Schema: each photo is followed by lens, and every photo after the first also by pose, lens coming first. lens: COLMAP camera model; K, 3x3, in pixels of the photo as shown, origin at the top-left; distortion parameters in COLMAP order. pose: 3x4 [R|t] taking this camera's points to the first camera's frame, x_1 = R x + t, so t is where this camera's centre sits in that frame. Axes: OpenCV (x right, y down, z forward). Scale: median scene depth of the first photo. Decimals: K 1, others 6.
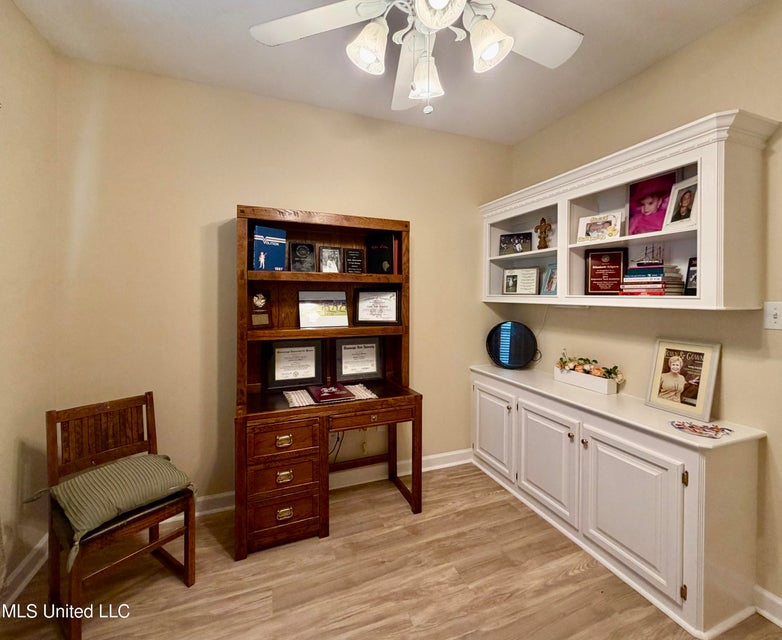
lens RADIAL K [[342.6, 0, 391.5], [0, 342.6, 299.3], [0, 0, 1]] dist [0.015354, -0.008640]
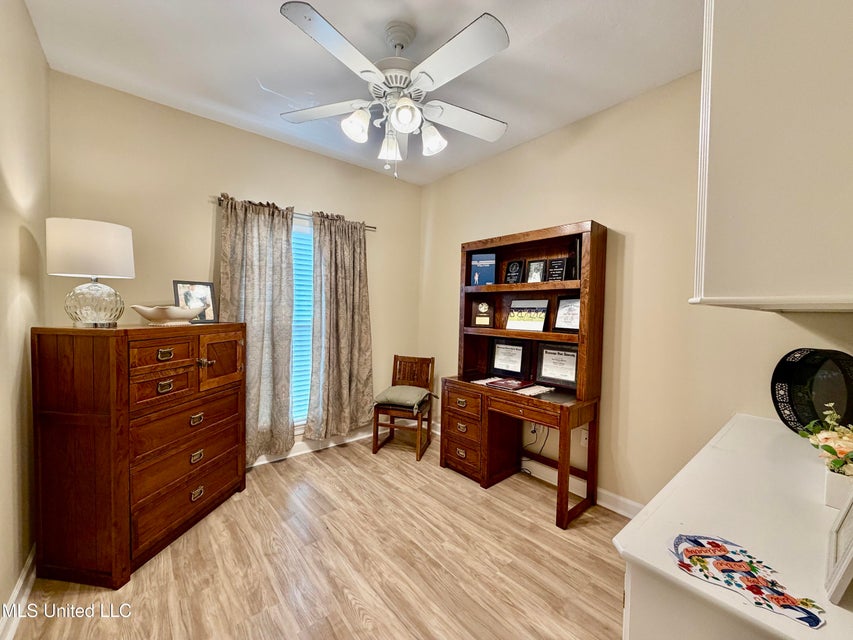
lens RADIAL K [[341.9, 0, 426.5], [0, 341.9, 320.0], [0, 0, 1]] dist [-0.000636, 0.000046]
pose [[0.323058, 0.026875, -0.945997, 0.838011], [-0.027334, 0.999445, 0.019059, 0.034416], [0.945984, 0.019701, 0.323613, 0.326231]]
